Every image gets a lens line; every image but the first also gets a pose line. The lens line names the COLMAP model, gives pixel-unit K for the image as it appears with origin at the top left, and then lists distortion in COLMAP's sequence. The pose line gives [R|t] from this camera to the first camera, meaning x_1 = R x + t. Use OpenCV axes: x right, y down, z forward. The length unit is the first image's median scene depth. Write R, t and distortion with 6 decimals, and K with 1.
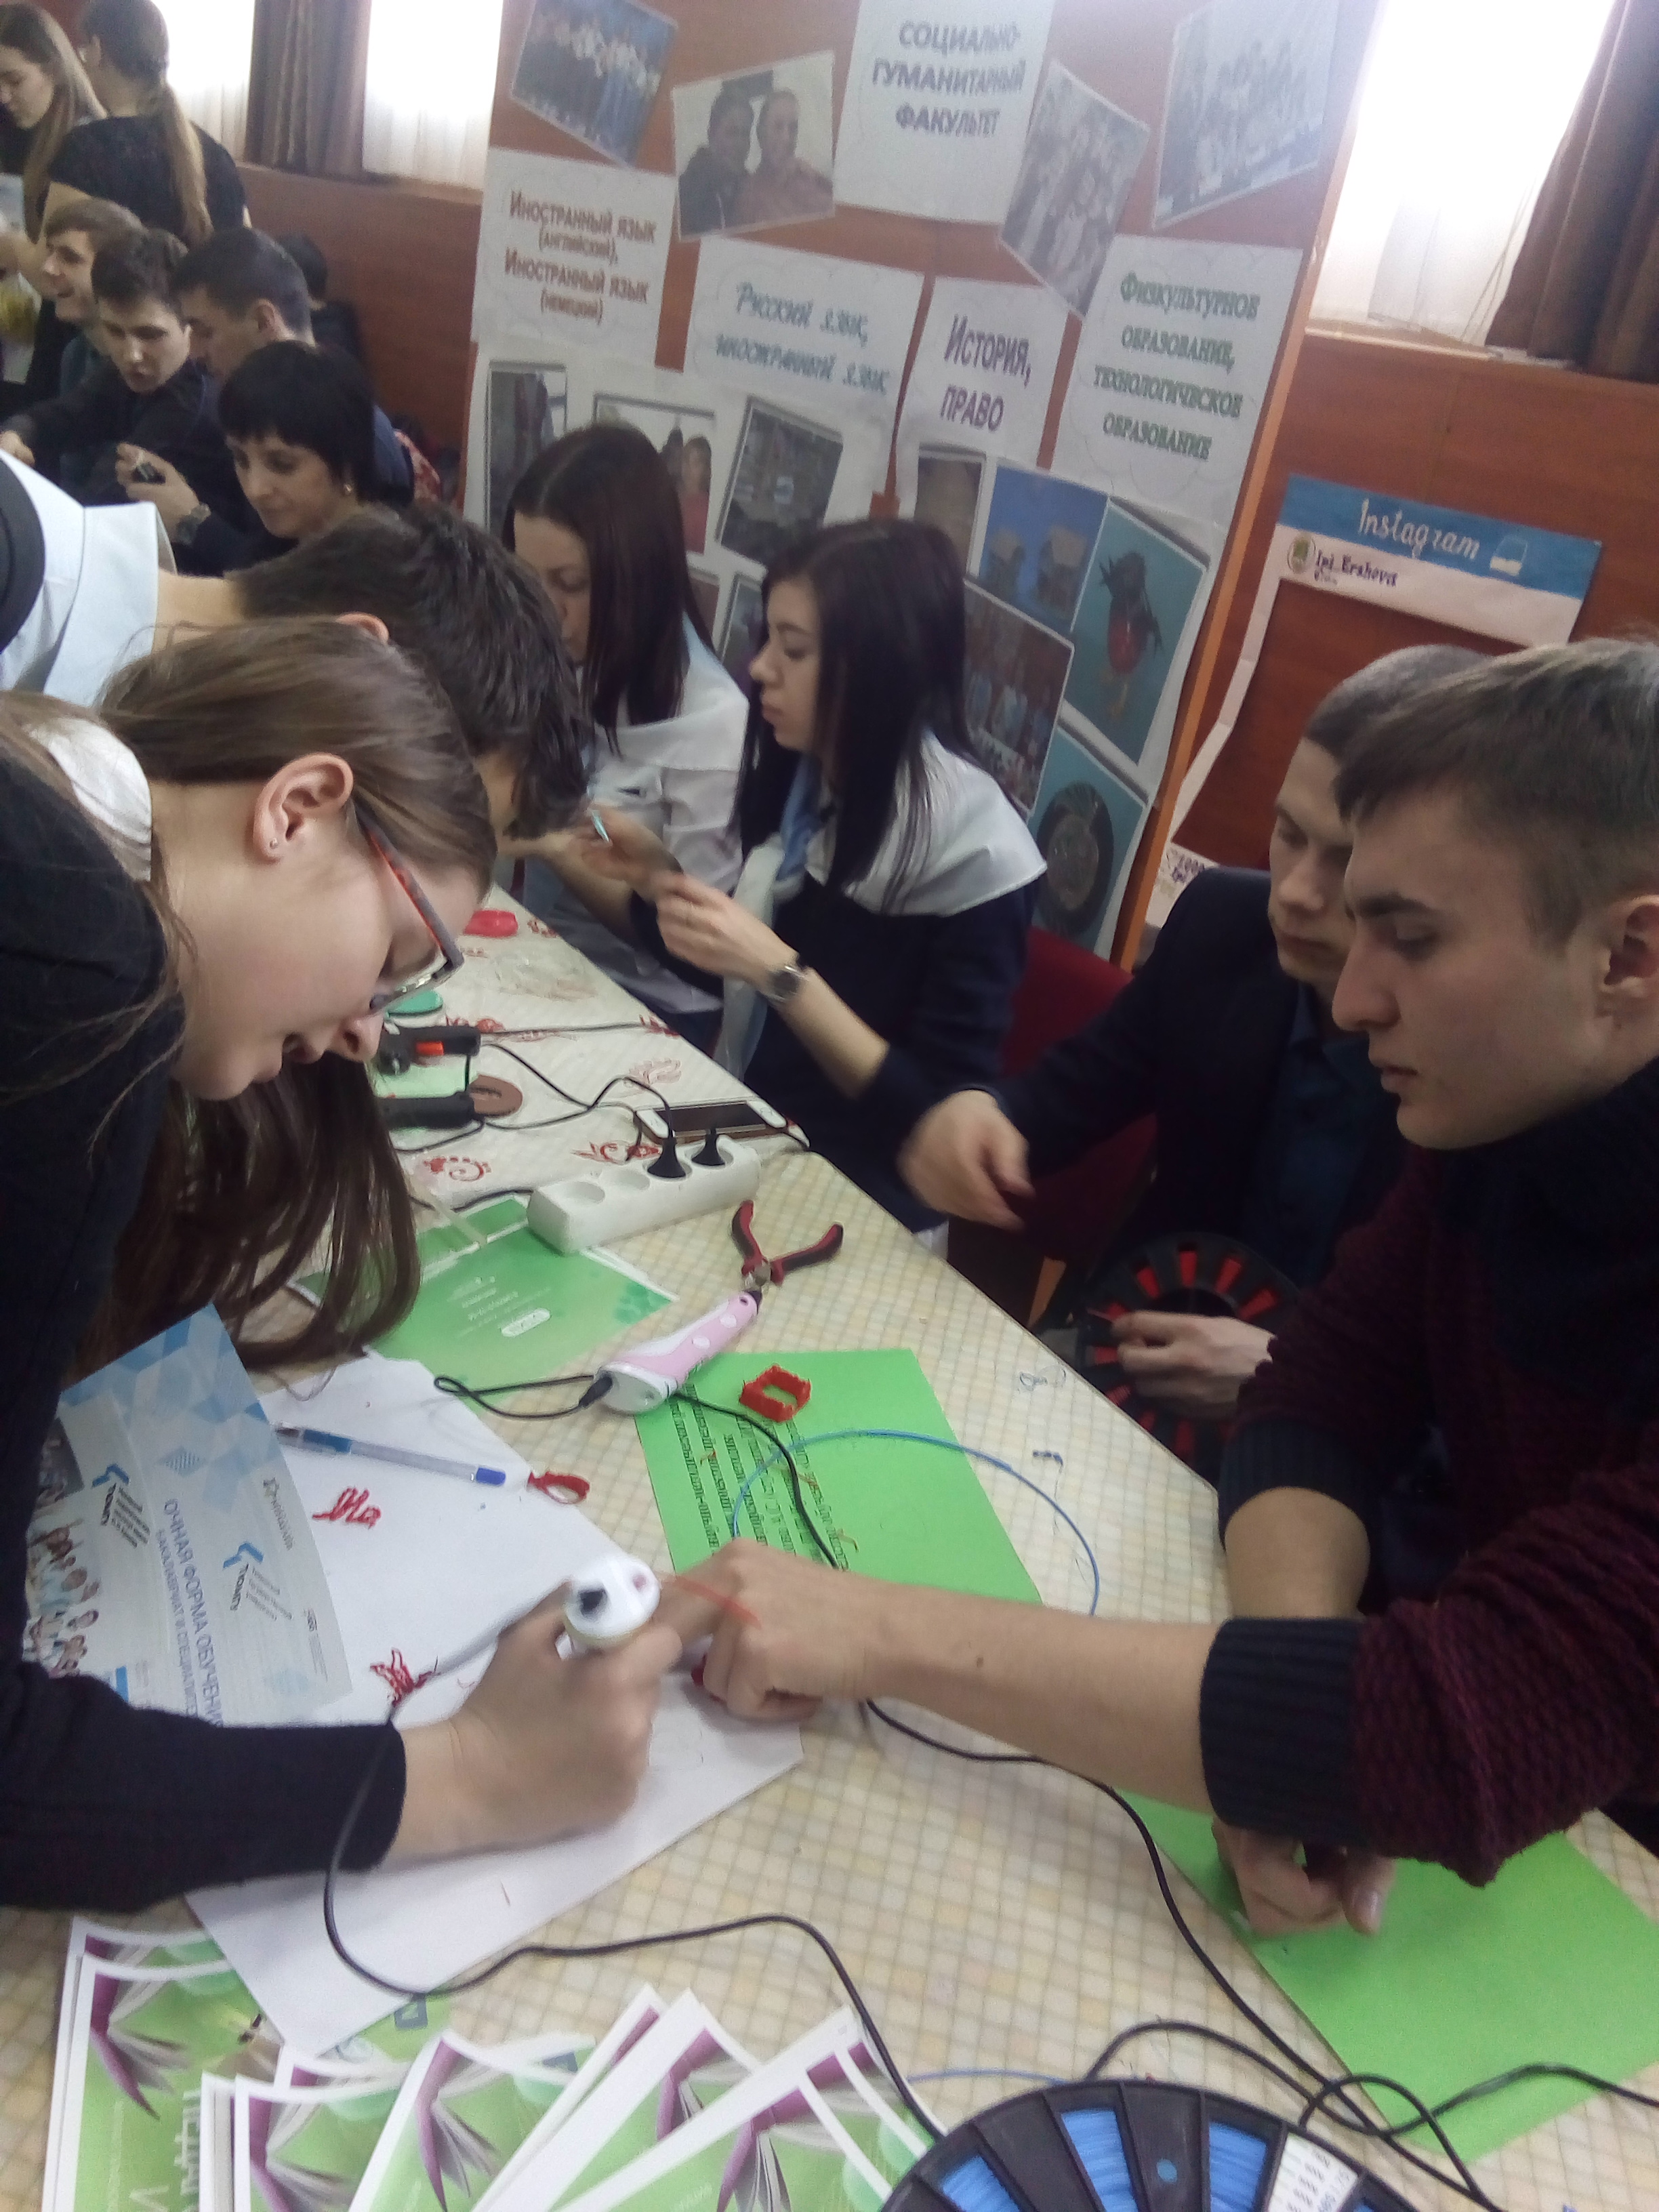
lens RADIAL K [[1790.2, 0, 830.9], [0, 1790.2, 1083.5], [0, 0, 1]] dist [0.062720, -0.088335]
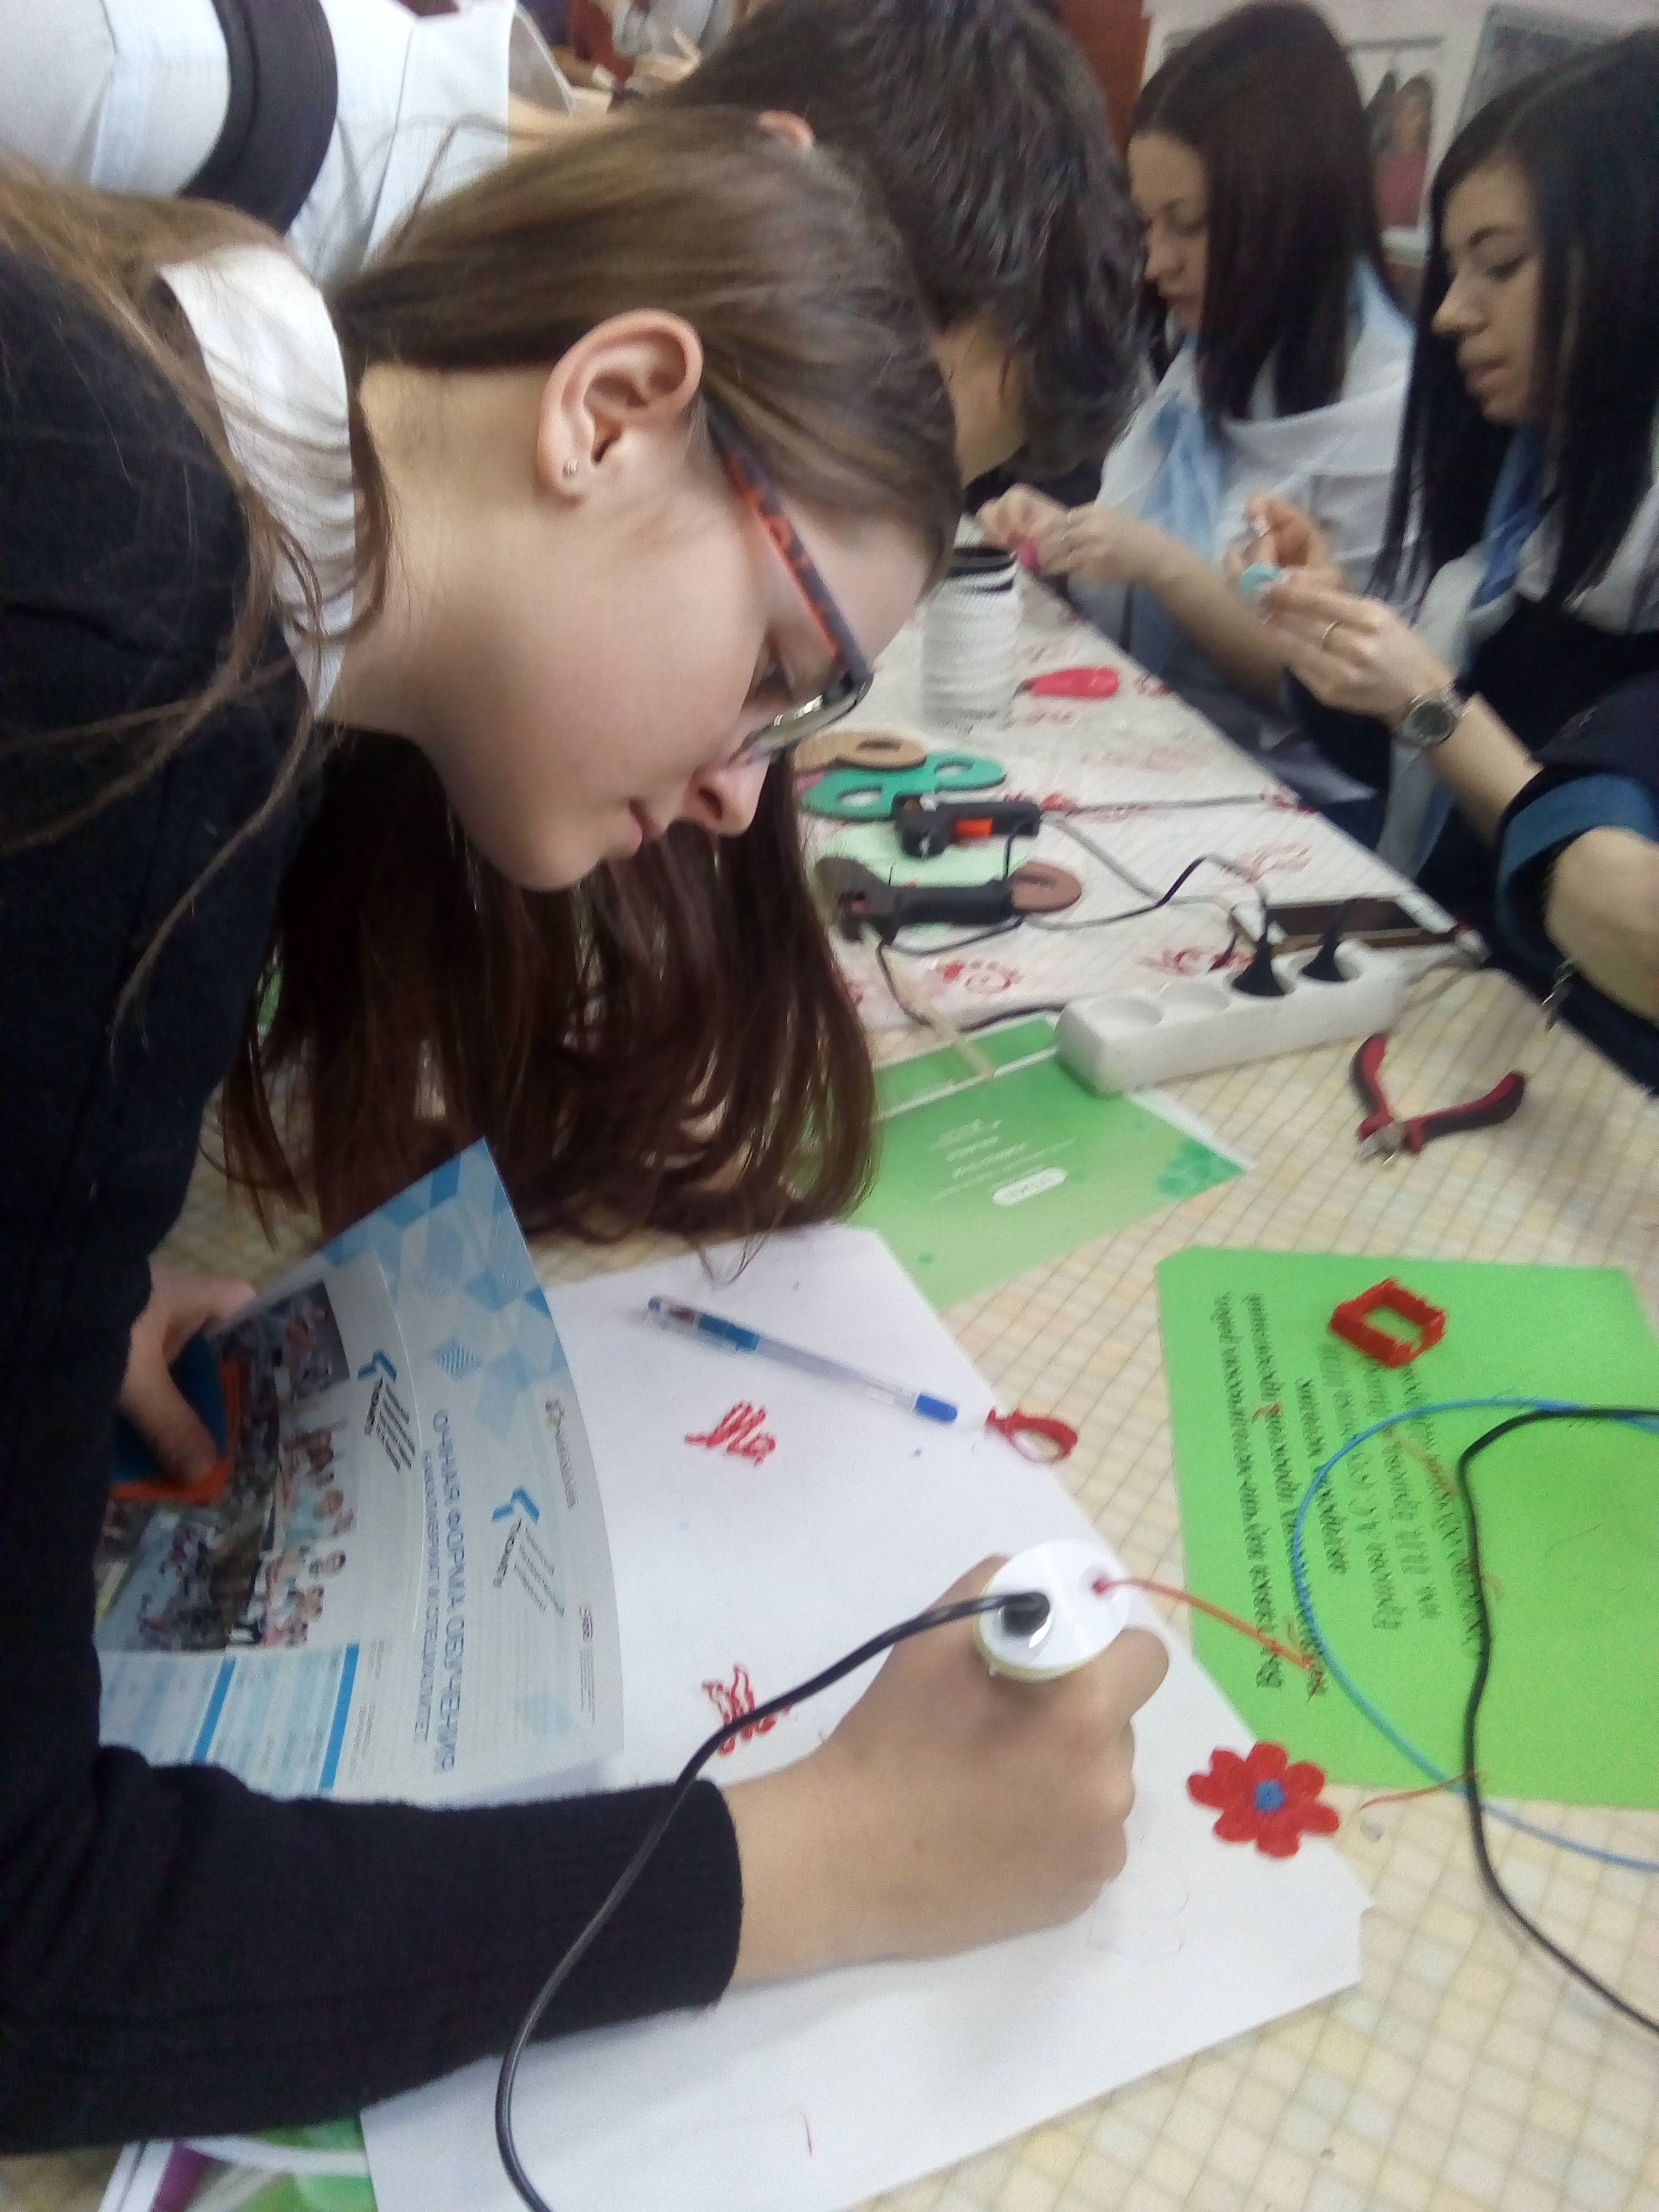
lens RADIAL K [[1821.9, 0, 829.5], [0, 1821.9, 1106.0], [0, 0, 1]] dist [0.126955, -0.265579]
pose [[0.929409, 0.052050, -0.365362, 0.021104], [-0.015593, 0.994659, 0.102034, 0.028230], [0.368721, -0.089135, 0.925257, 0.303277]]
